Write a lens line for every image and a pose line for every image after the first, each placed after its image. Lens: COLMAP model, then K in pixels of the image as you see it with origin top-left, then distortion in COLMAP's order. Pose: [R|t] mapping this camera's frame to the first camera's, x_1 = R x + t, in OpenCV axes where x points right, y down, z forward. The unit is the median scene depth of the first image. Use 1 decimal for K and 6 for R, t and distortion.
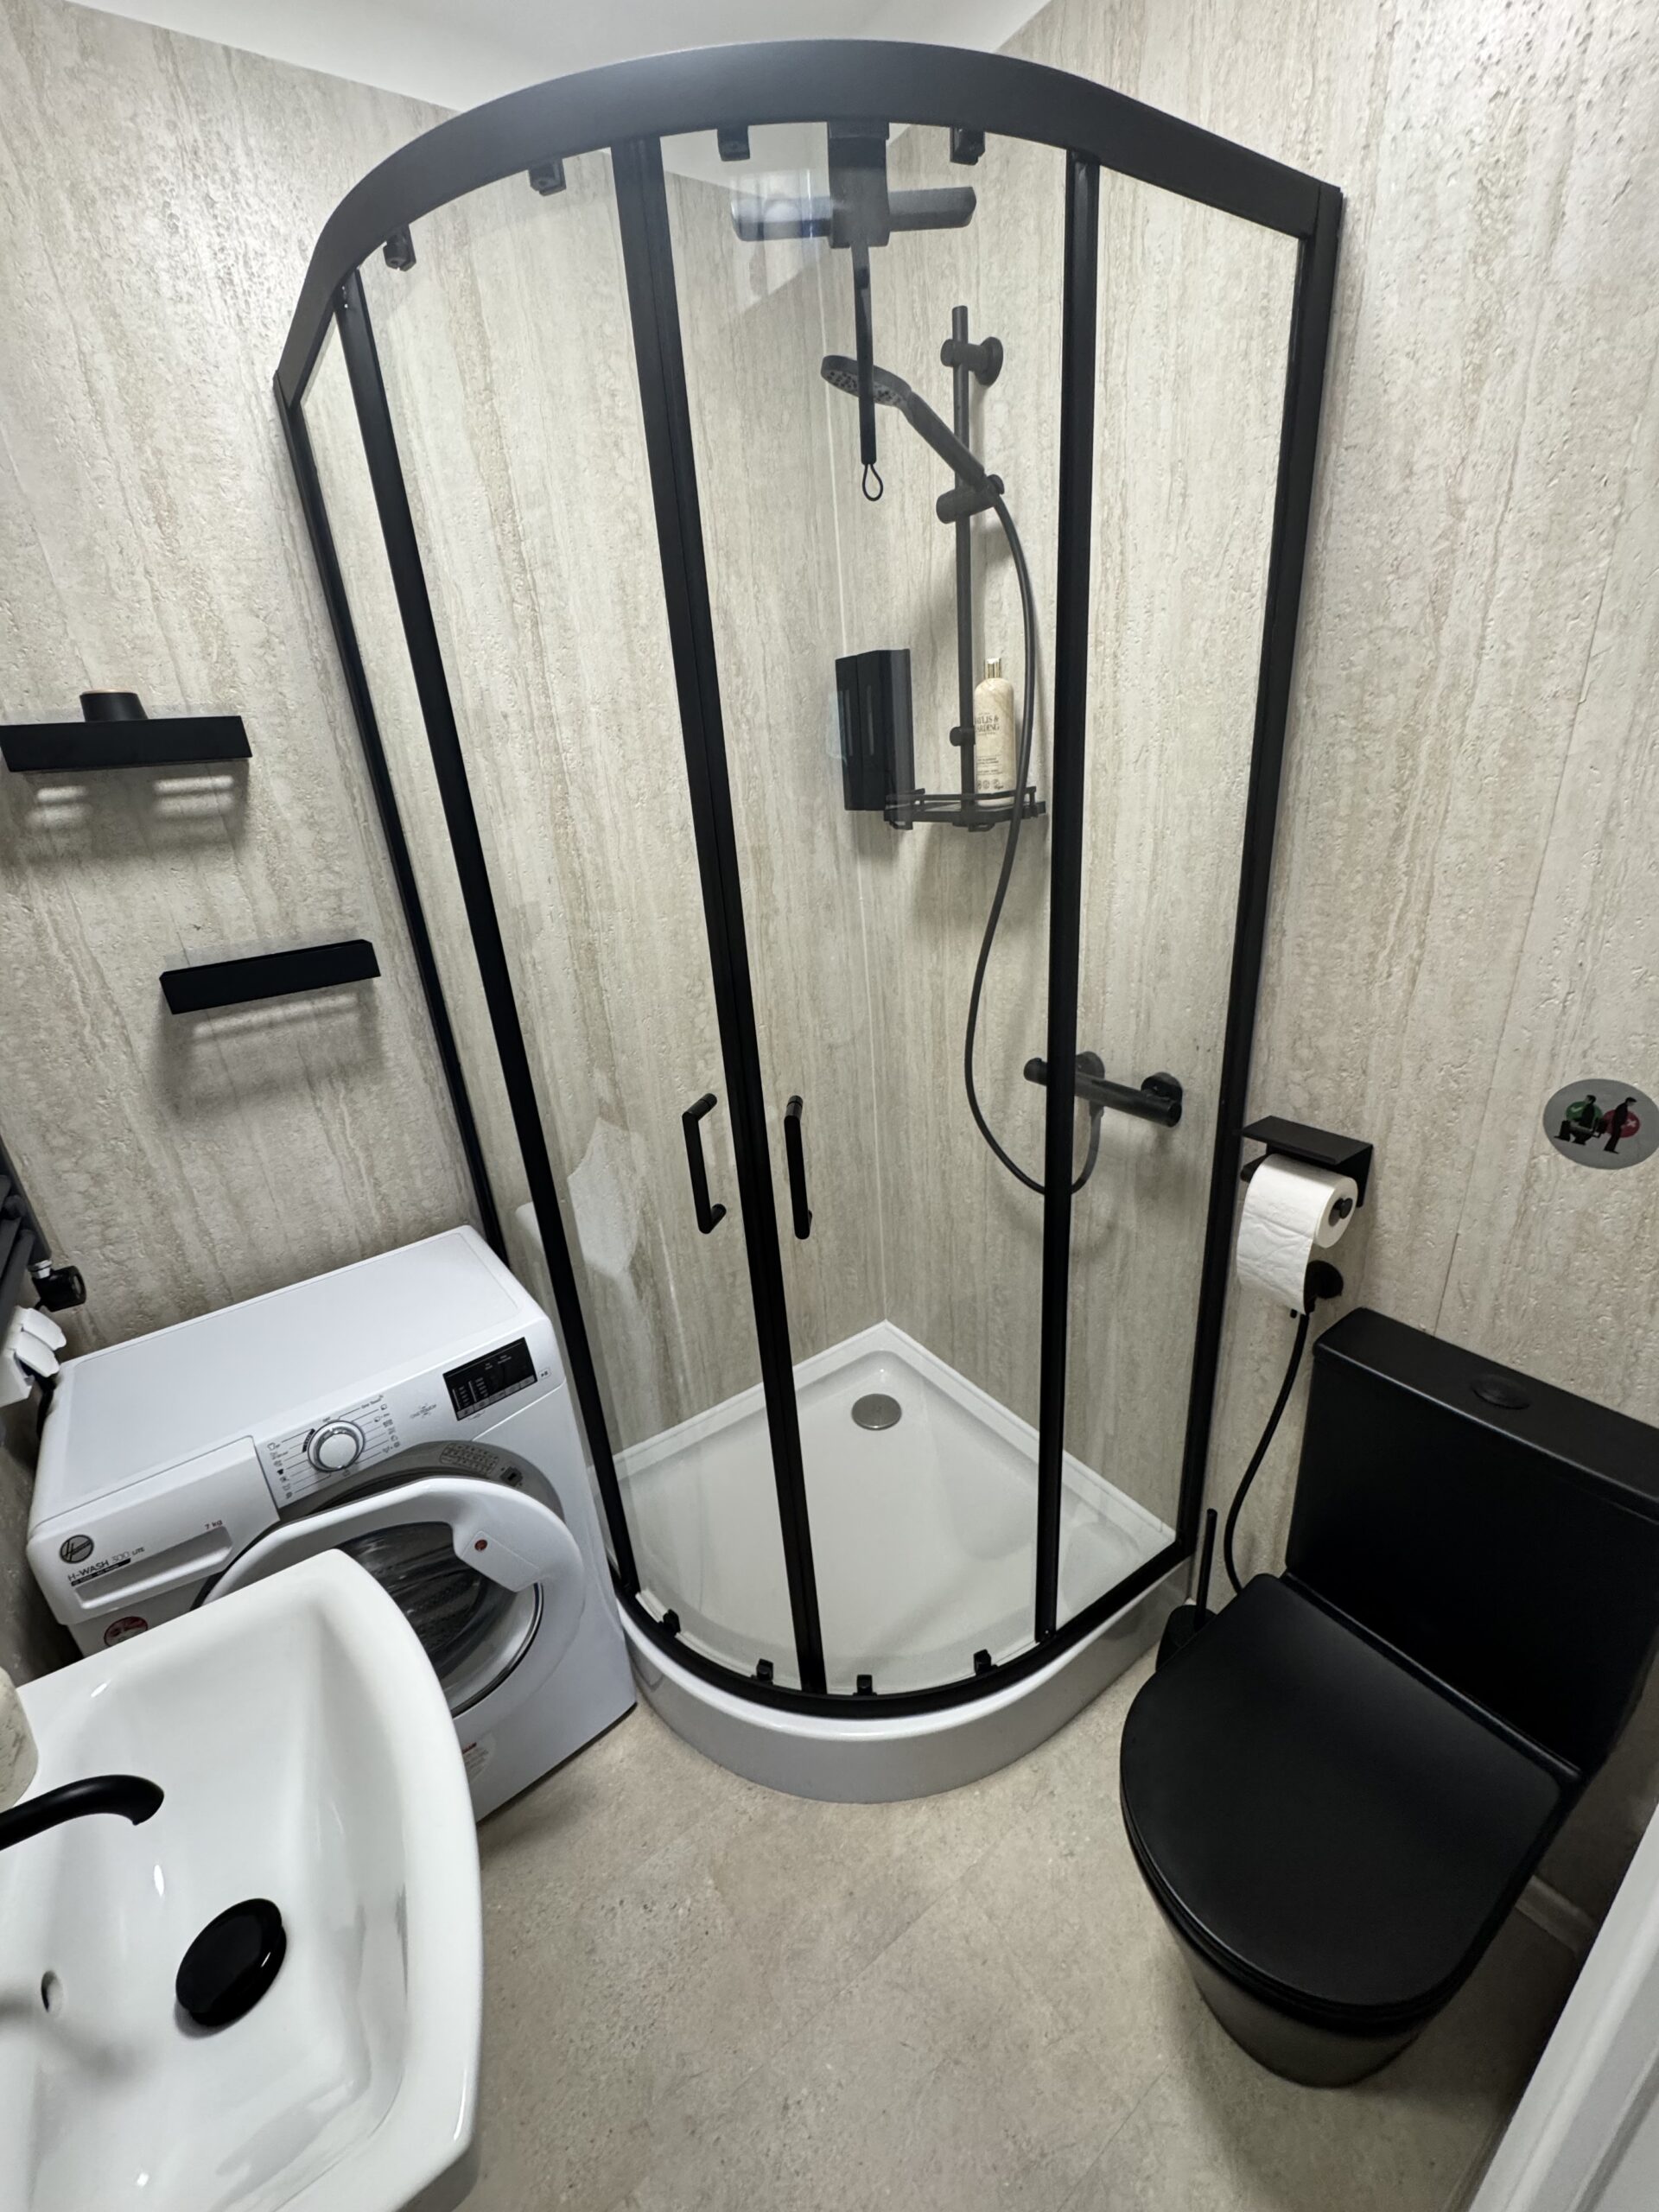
lens RADIAL K [[874.3, 0, 826.3], [0, 874.3, 1102.8], [0, 0, 1]] dist [-0.004393, 0.000065]
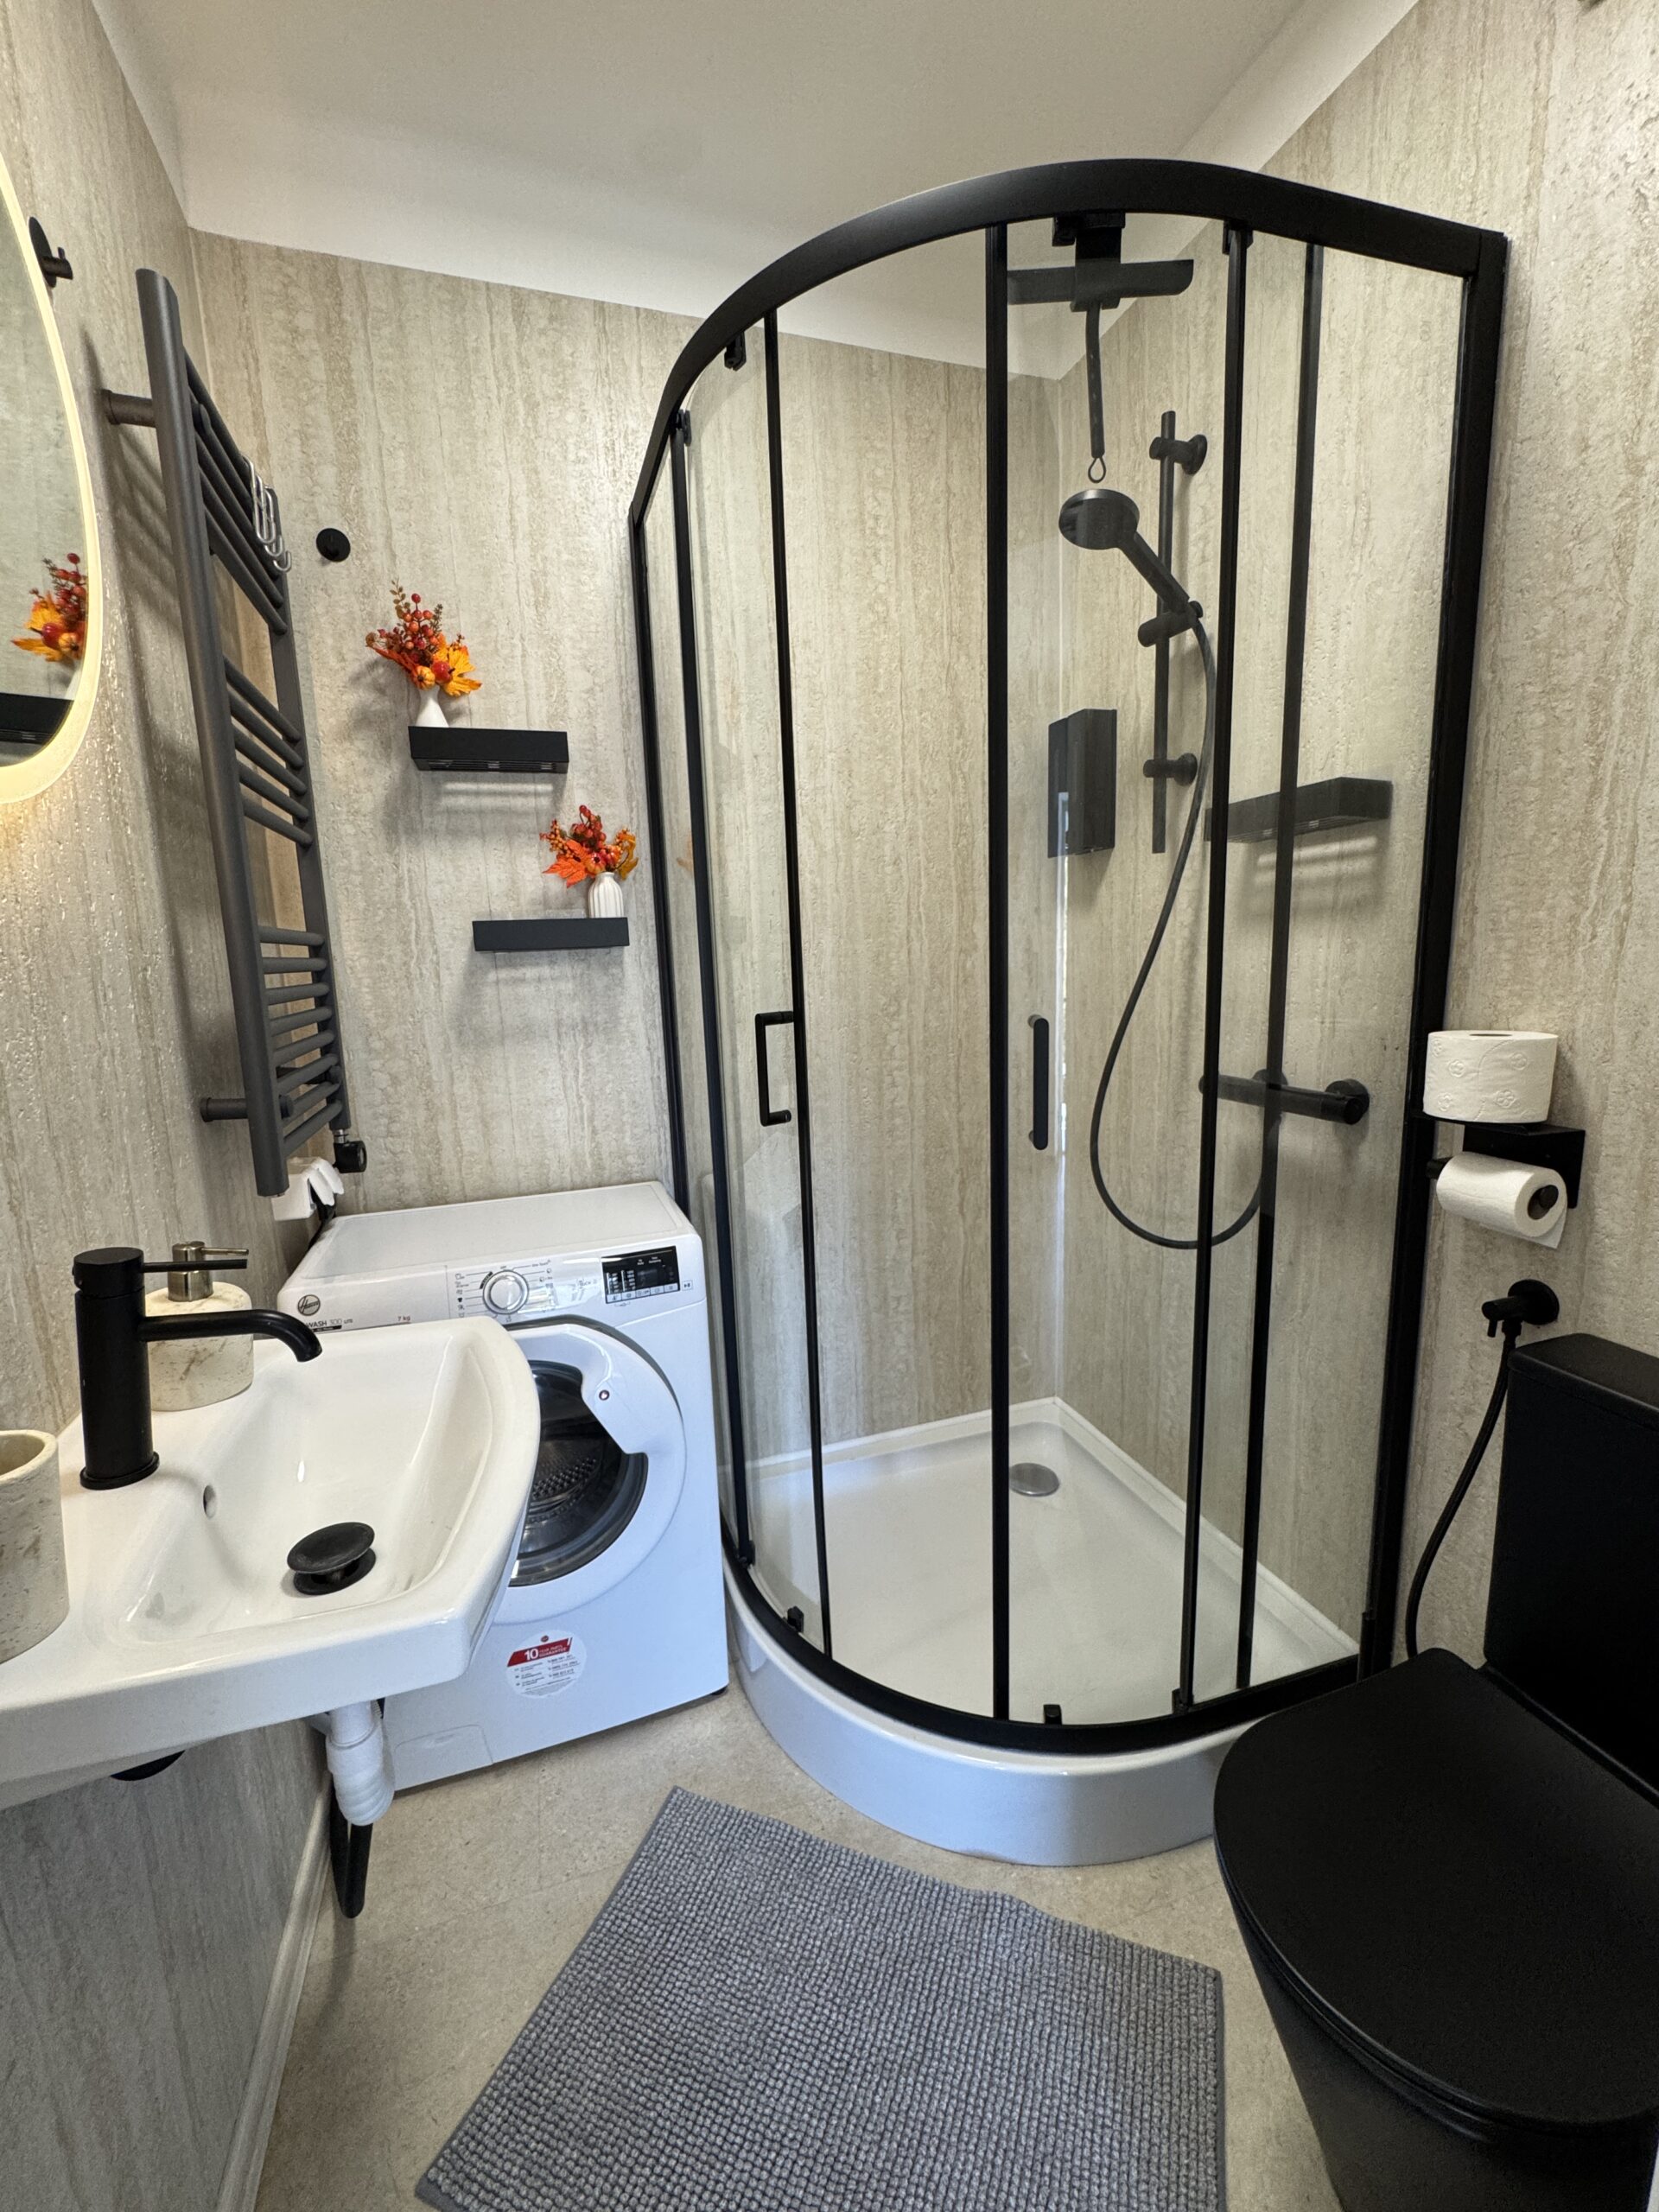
lens RADIAL K [[874.3, 0, 830.7], [0, 874.3, 1099.5], [0, 0, 1]] dist [-0.004393, 0.000065]
pose [[0.958721, 0.087856, -0.270437, 0.122938], [-0.138234, 0.975126, -0.173264, 0.267657], [0.248488, 0.203495, 0.947018, -0.036940]]
